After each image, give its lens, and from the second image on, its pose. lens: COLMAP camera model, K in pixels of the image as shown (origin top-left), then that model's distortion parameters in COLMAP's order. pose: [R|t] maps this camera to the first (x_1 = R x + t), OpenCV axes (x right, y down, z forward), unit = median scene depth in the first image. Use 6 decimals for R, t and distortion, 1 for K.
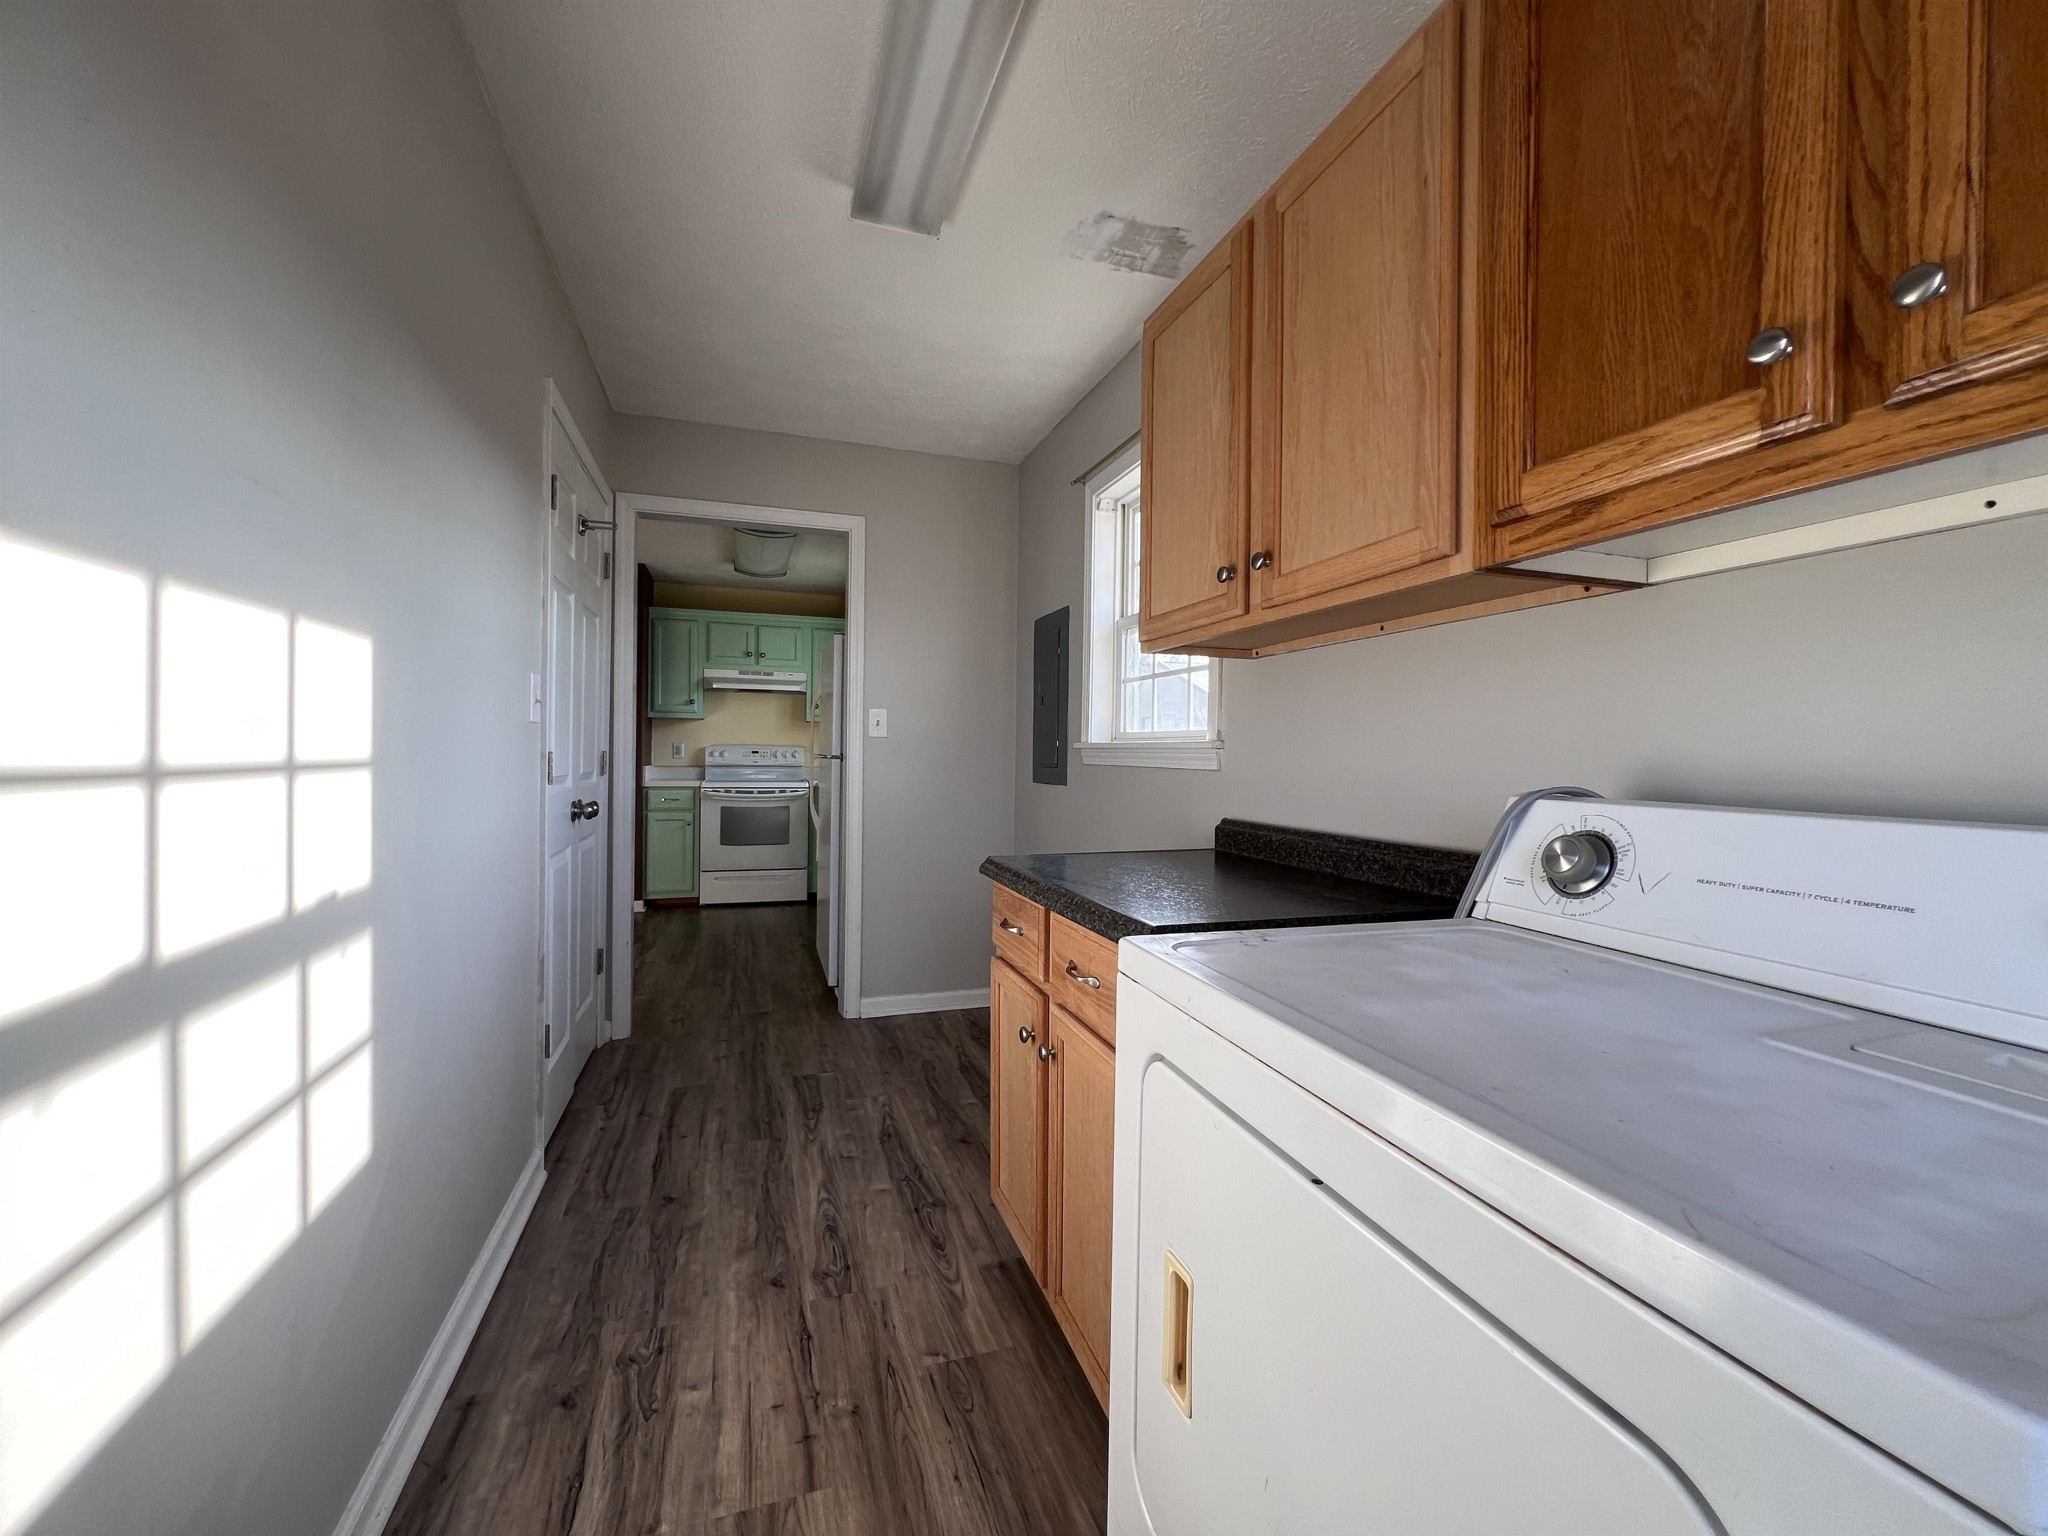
lens RADIAL K [[819.7, 0, 1025.5], [0, 819.7, 758.4], [0, 0, 1]] dist [-0.001577, 0.001027]
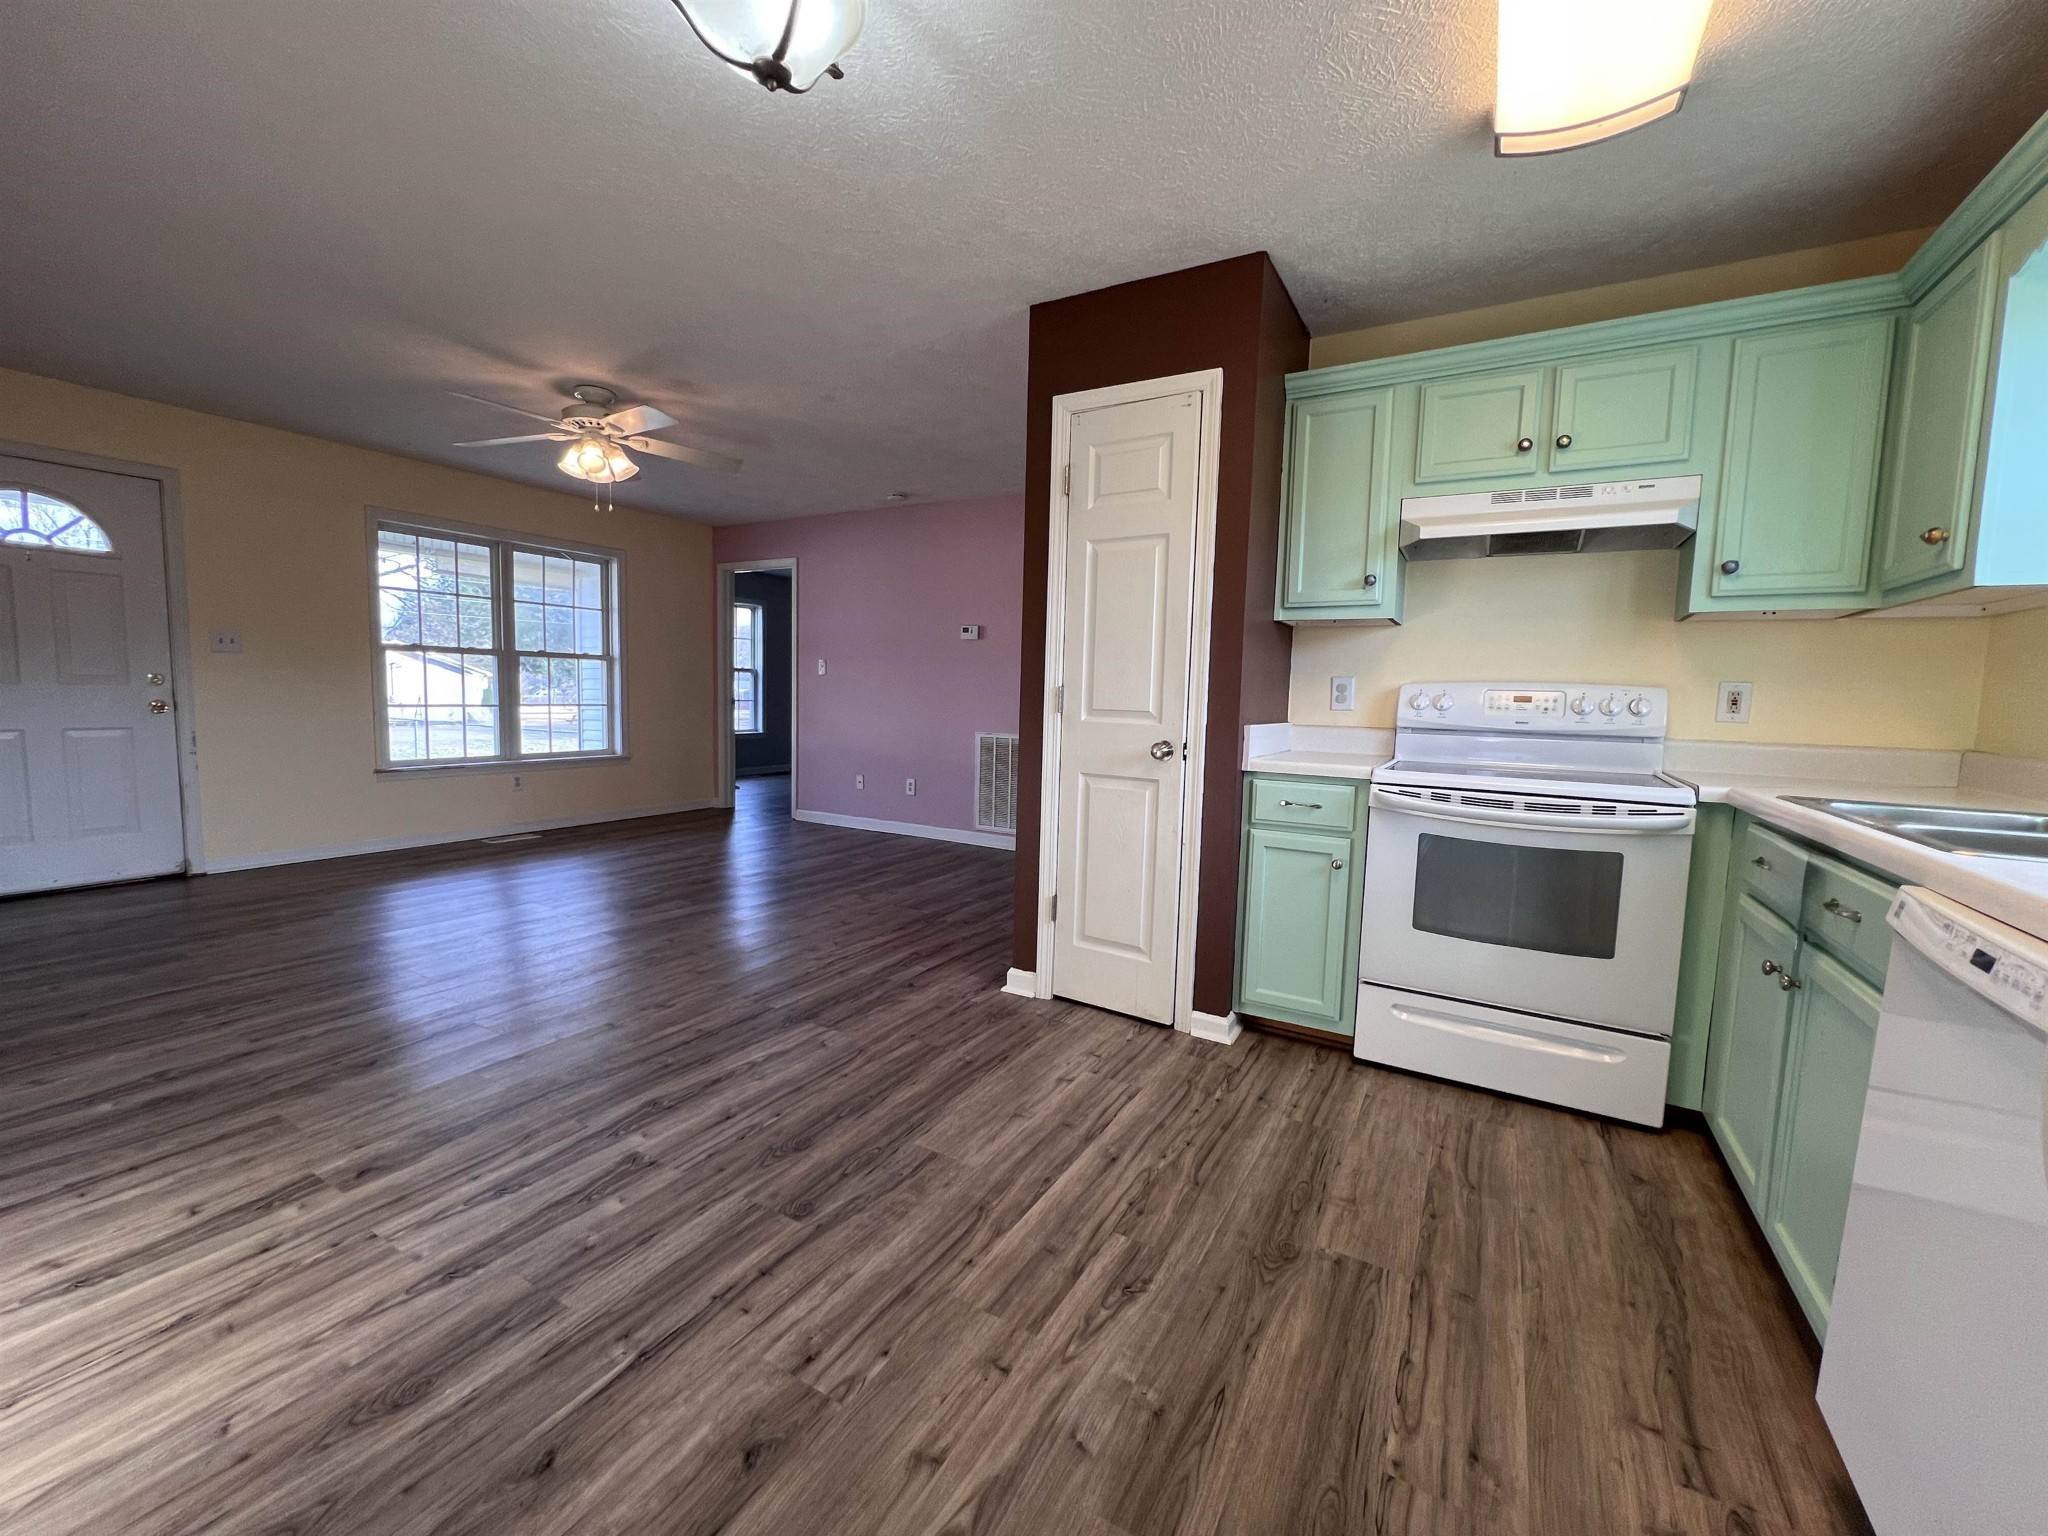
lens RADIAL K [[819.7, 0, 1023.1], [0, 819.7, 763.9], [0, 0, 1]] dist [-0.001577, 0.001027]
pose [[0.663506, 0.073556, -0.744547, -0.548274], [-0.025081, 0.996783, 0.076124, -0.000561], [0.747751, -0.031834, 0.663216, 1.575759]]
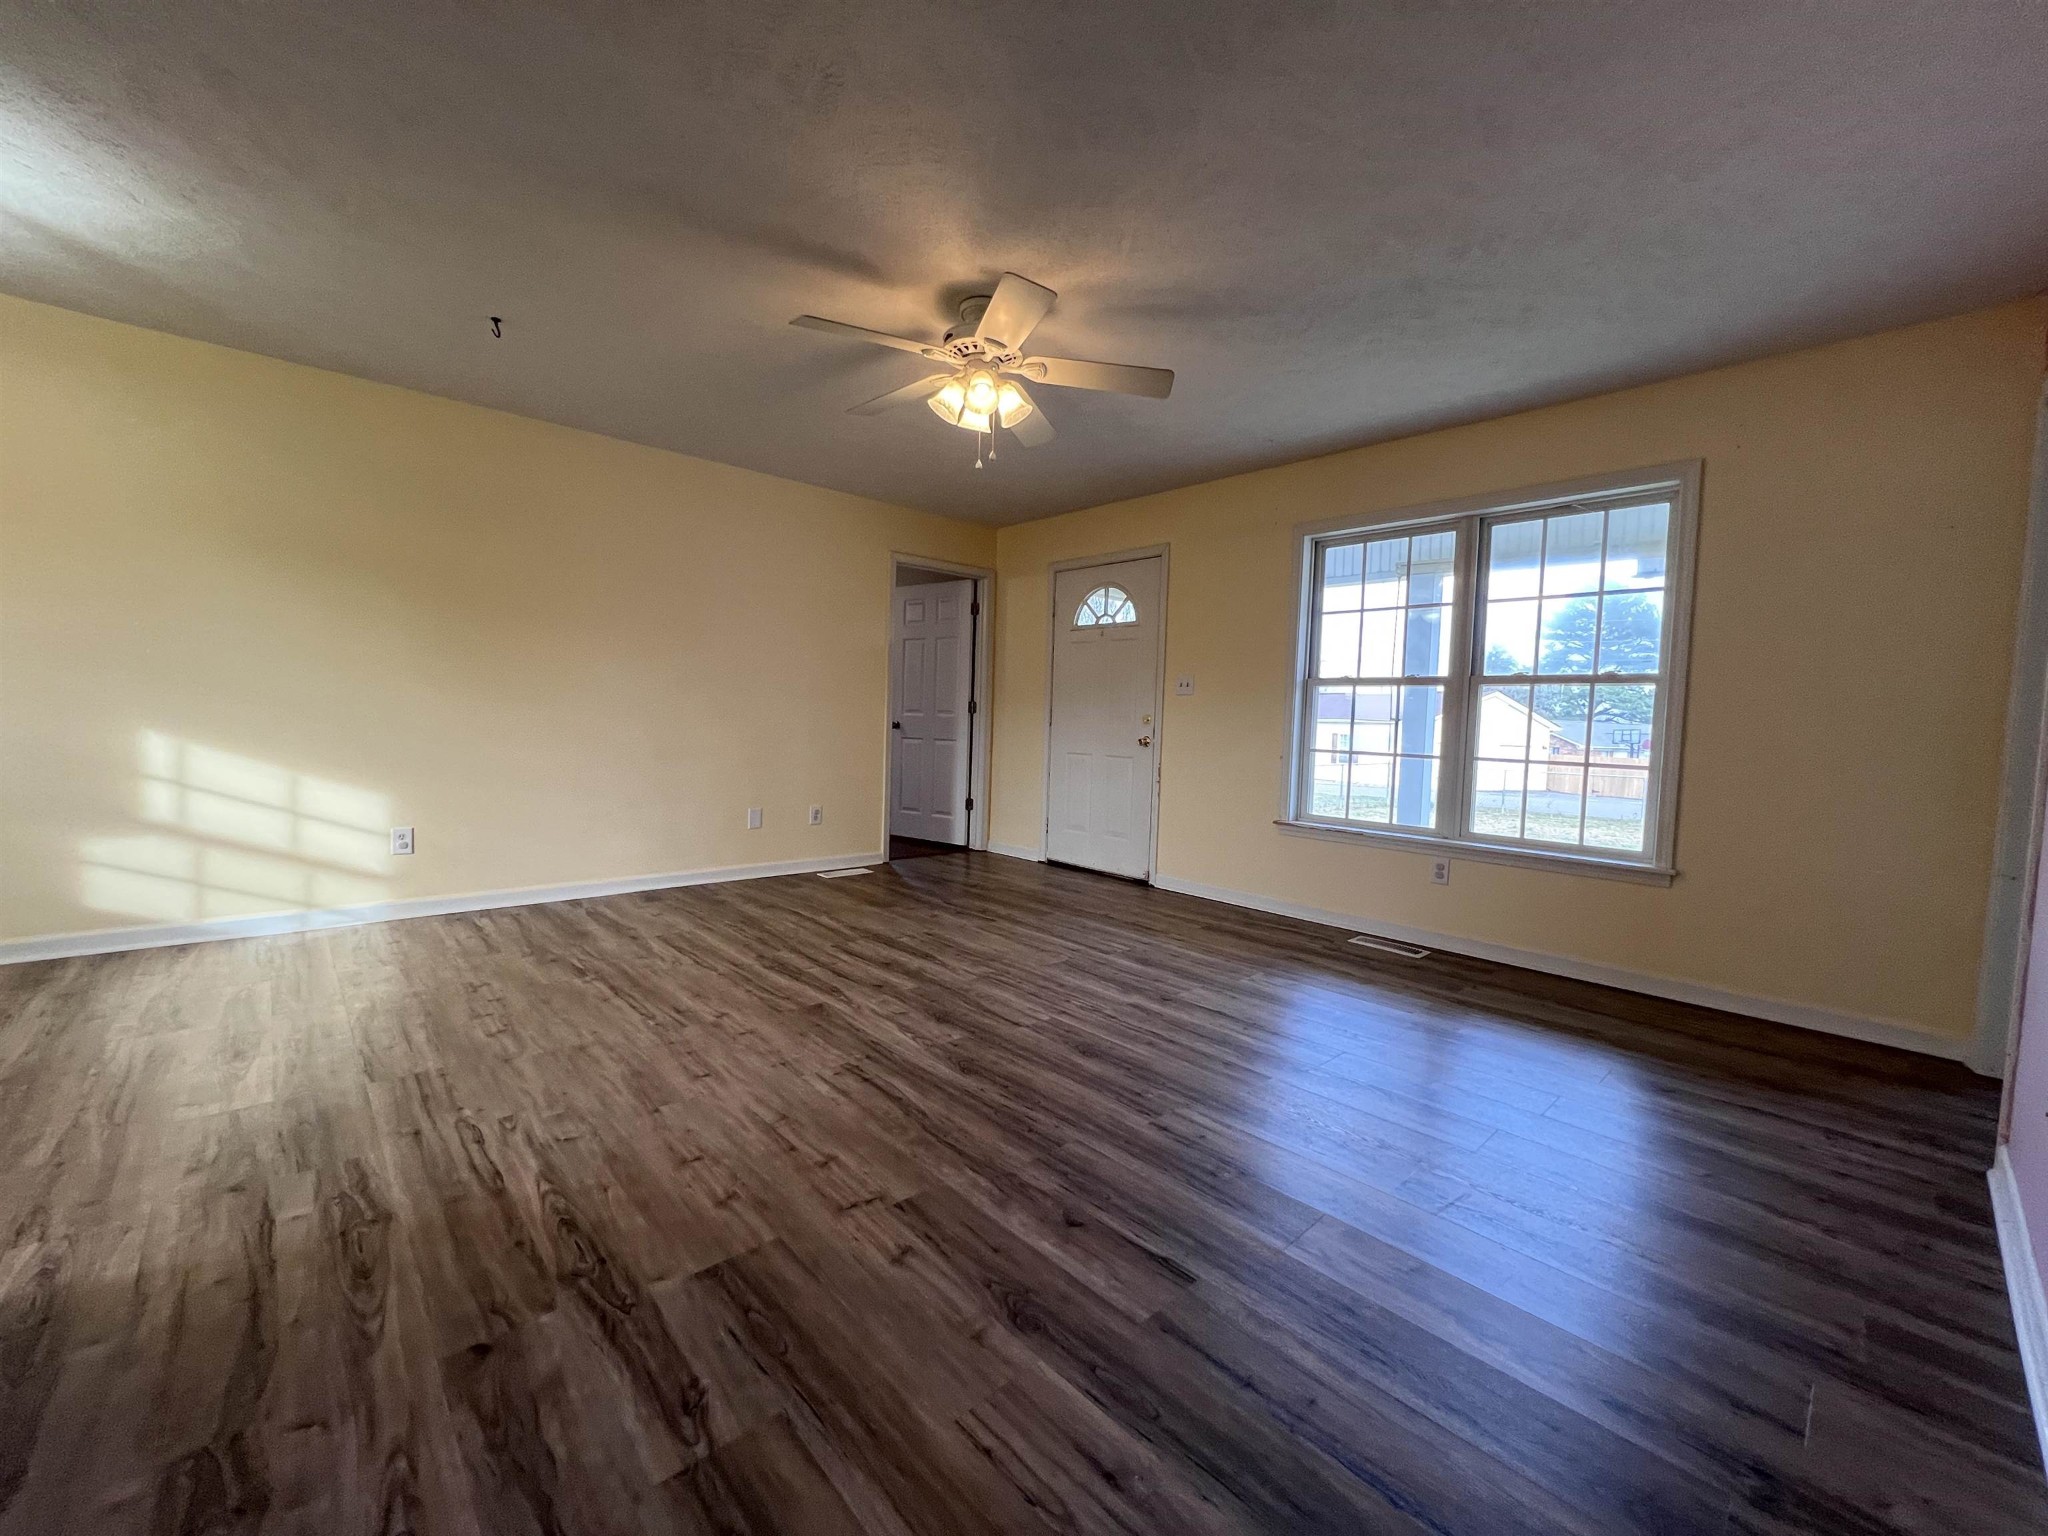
lens RADIAL K [[819.7, 0, 1022.3], [0, 819.7, 765.2], [0, 0, 1]] dist [-0.001577, 0.001027]
pose [[-0.912939, -0.016694, -0.407755, -2.068573], [-0.043906, 0.997381, 0.057469, 0.008341], [0.405728, 0.070369, -0.911281, 3.357852]]
